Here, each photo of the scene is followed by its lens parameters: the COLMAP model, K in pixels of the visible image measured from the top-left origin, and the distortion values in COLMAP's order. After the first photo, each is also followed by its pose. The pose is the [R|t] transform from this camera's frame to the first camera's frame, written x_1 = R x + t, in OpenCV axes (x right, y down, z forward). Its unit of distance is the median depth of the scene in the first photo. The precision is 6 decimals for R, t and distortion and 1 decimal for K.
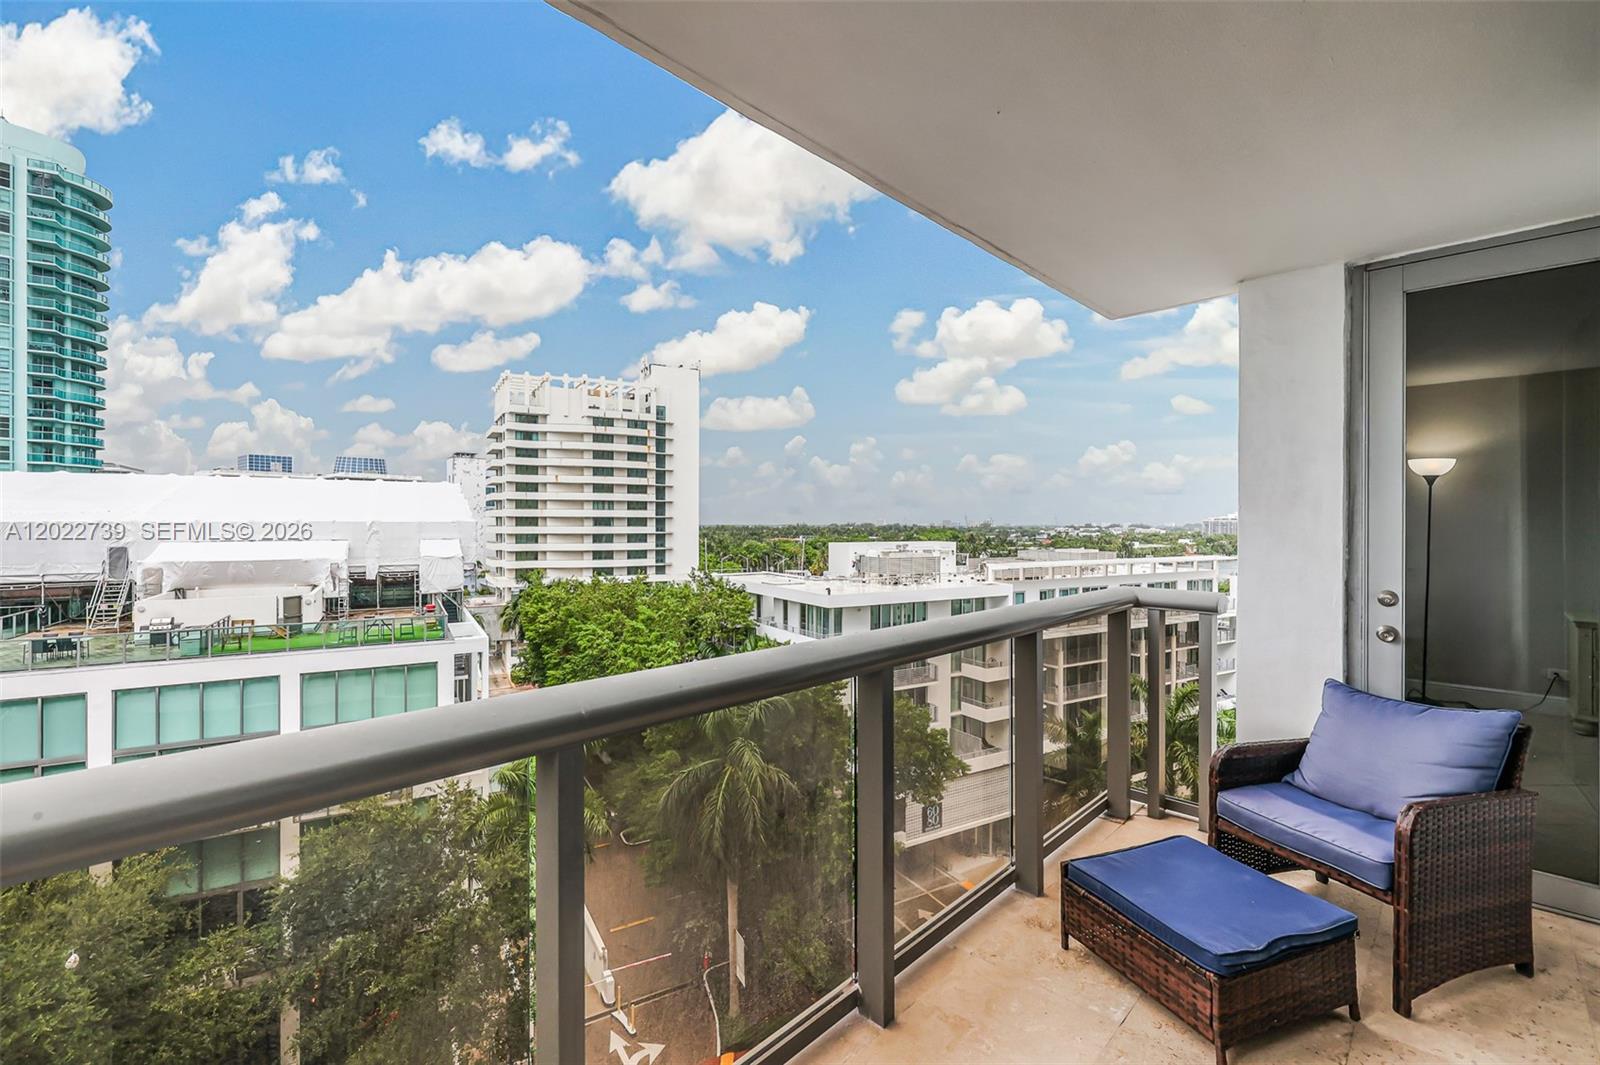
lens RADIAL K [[682.0, 0, 779.6], [0, 682.0, 523.1], [0, 0, 1]] dist [0.001404, -0.000143]
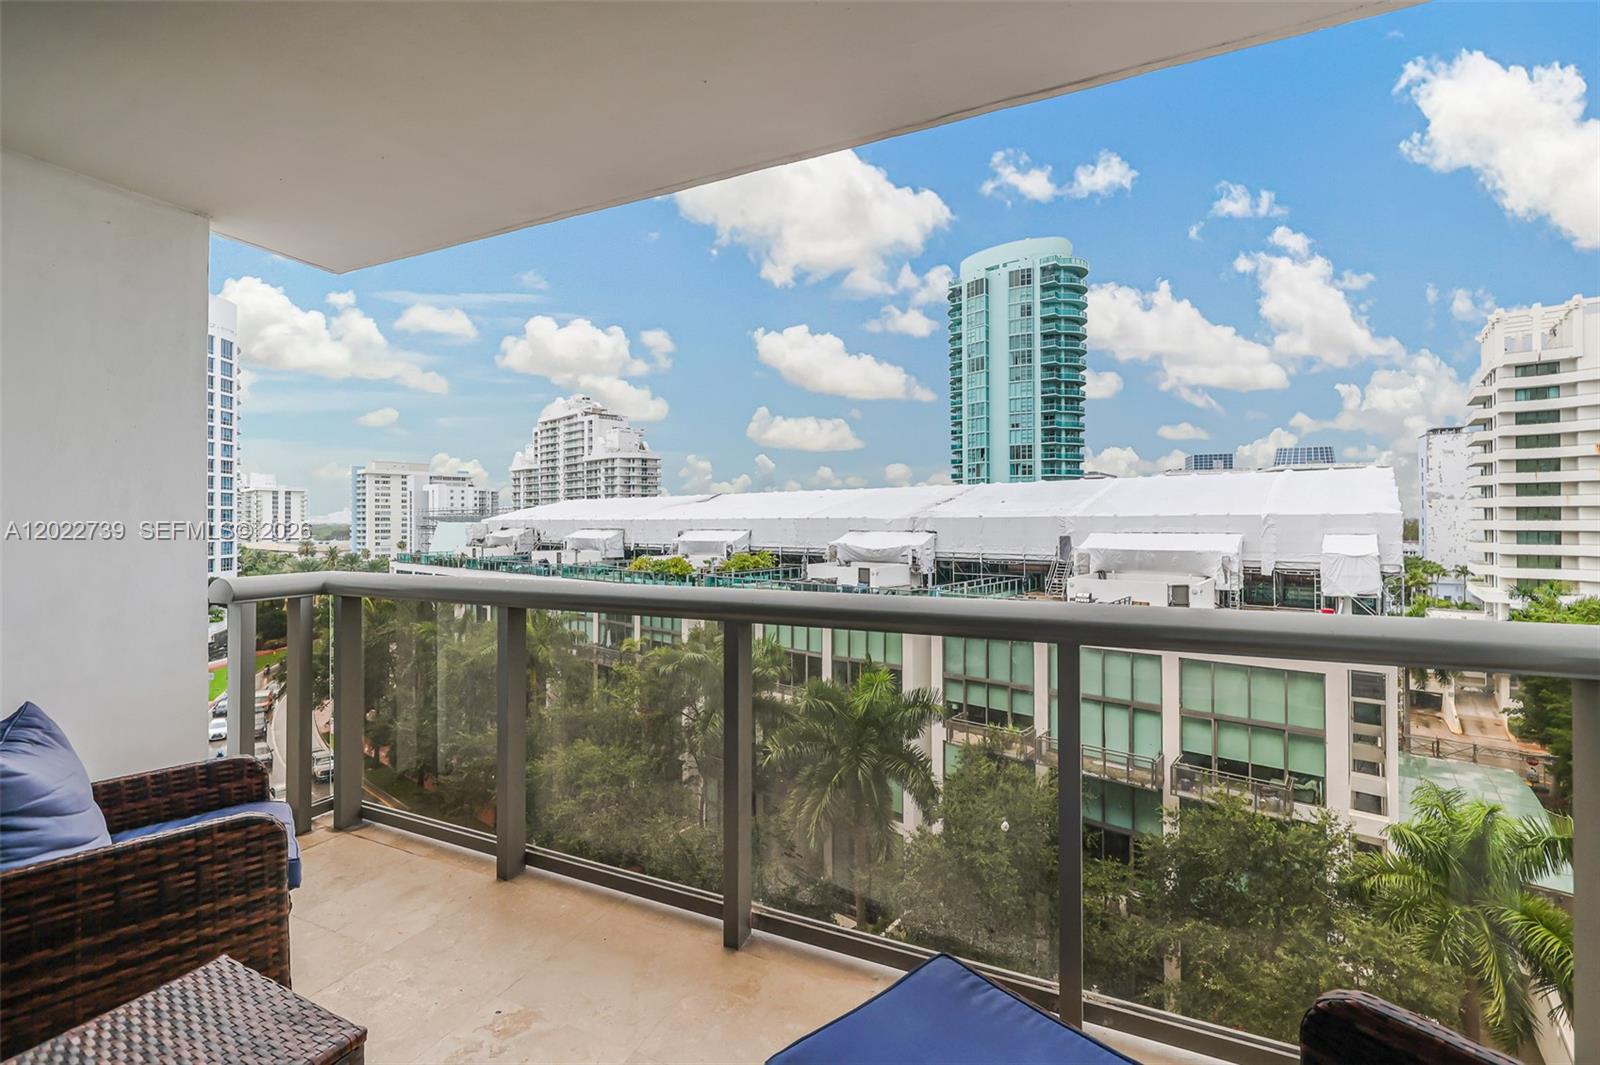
lens RADIAL K [[679.9, 0, 786.8], [0, 679.9, 517.9], [0, 0, 1]] dist [0.002061, 0.000295]
pose [[0.354531, -0.005236, -0.935030, 0.048163], [0.005300, 0.999980, -0.003590, 0.001806], [0.935029, -0.003683, 0.354551, 0.032243]]
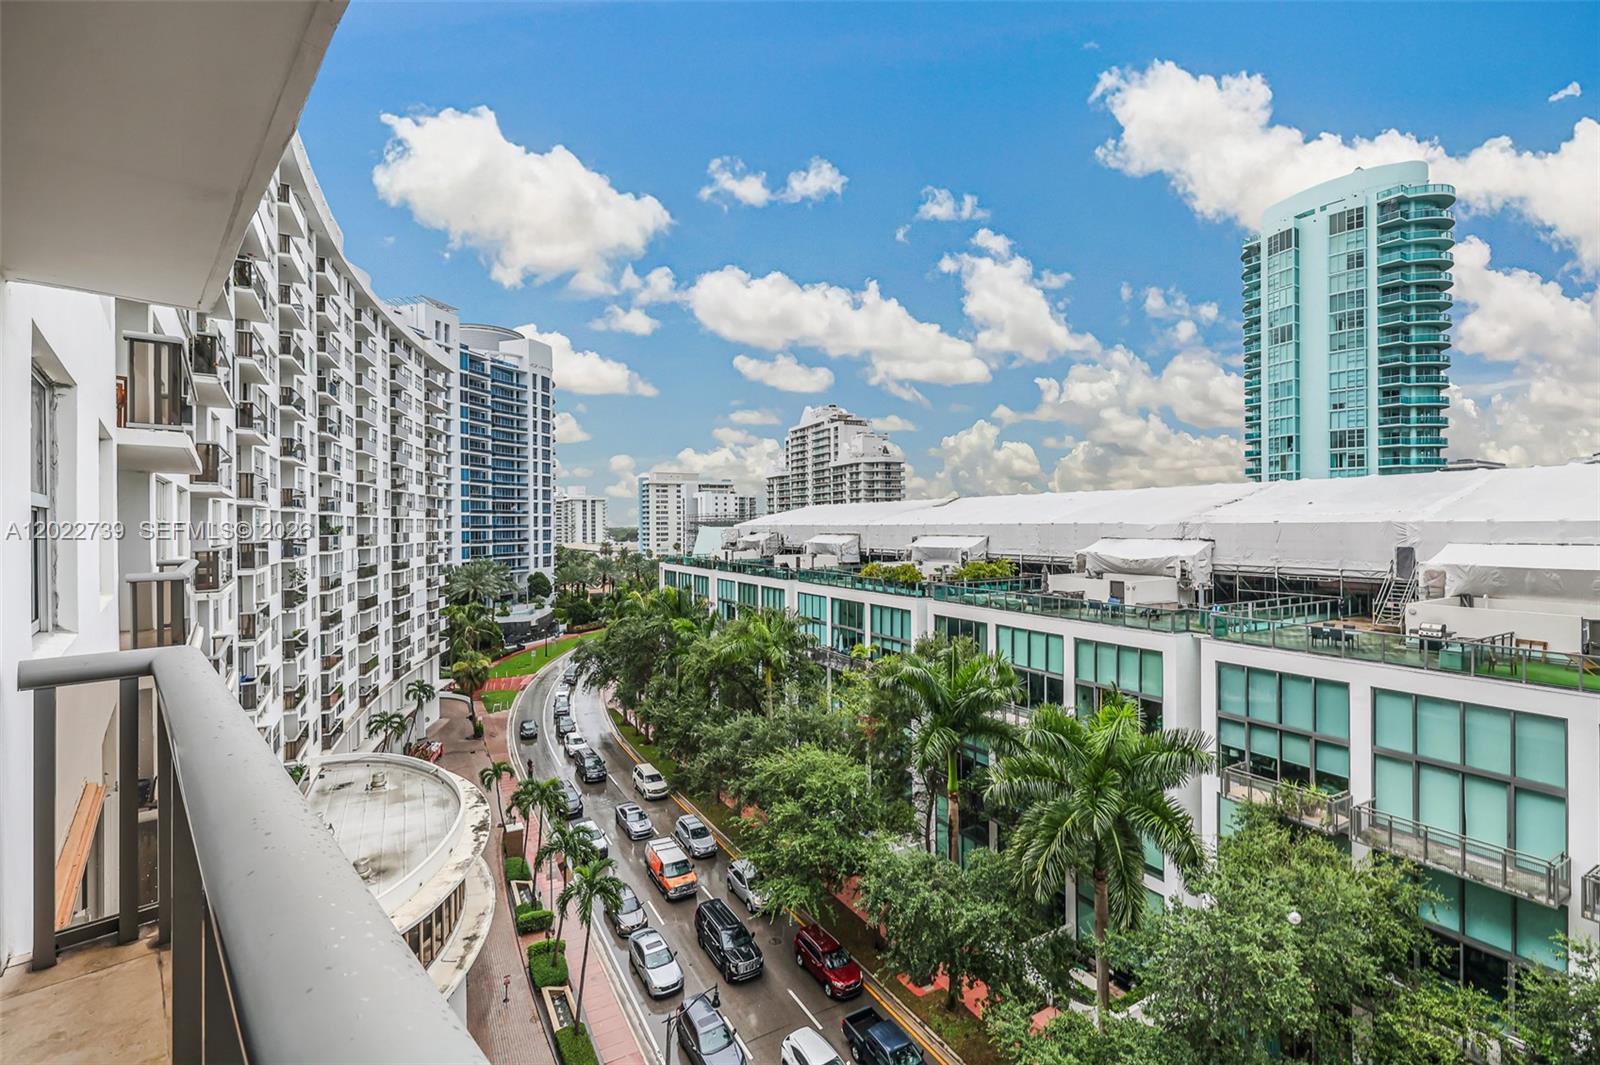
lens RADIAL K [[682.8, 0, 785.3], [0, 682.8, 527.4], [0, 0, 1]] dist [0.002690, -0.000097]
pose [[0.002477, 0.003315, -0.999991, 0.030301], [0.007981, 0.999963, 0.003335, -0.003635], [0.999965, -0.007989, 0.002451, 0.066673]]
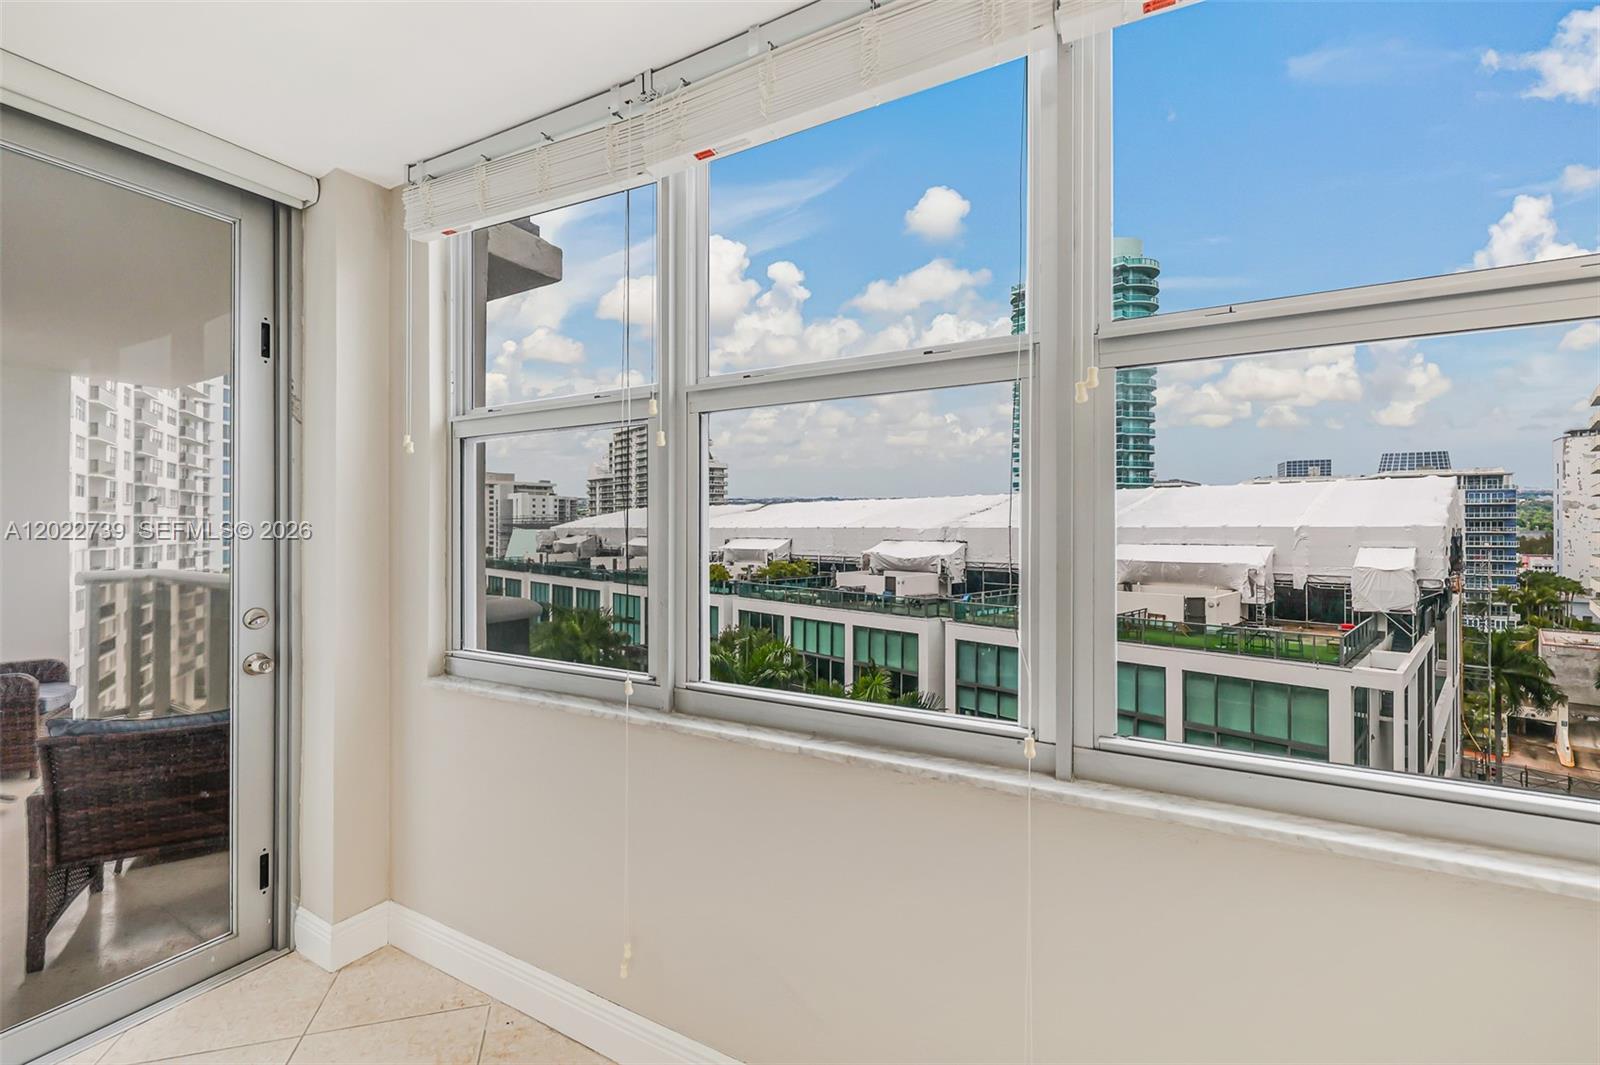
lens RADIAL K [[678.5, 0, 783.1], [0, 678.5, 527.1], [0, 0, 1]] dist [0.000675, 0.000038]
pose [[0.250624, -0.002592, -0.968081, 0.104106], [0.000327, 0.999997, -0.002593, 0.000530], [0.968084, 0.000333, 0.250624, 0.085754]]
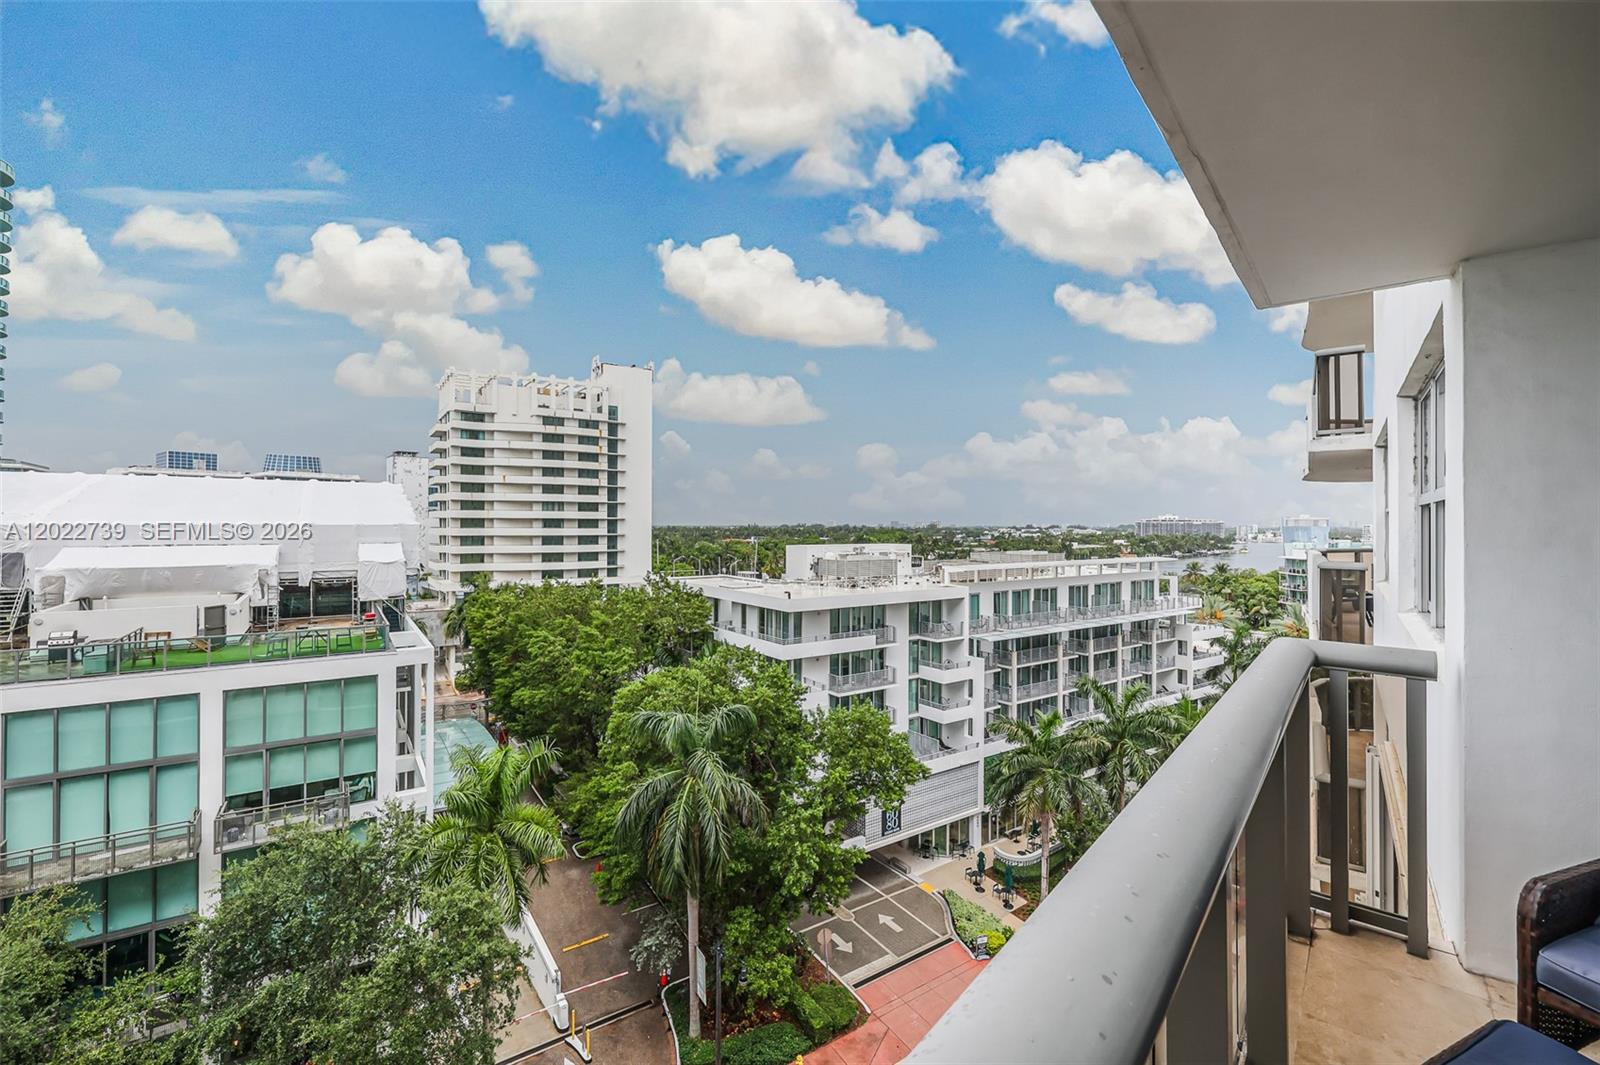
lens RADIAL K [[678.4, 0, 780.5], [0, 678.4, 519.9], [0, 0, 1]] dist [0.000748, -0.000133]
pose [[0.997367, 0.001244, 0.072511, -0.011513], [-0.000796, 0.999980, -0.006208, -0.003216], [-0.072518, 0.006134, 0.997348, 0.018851]]
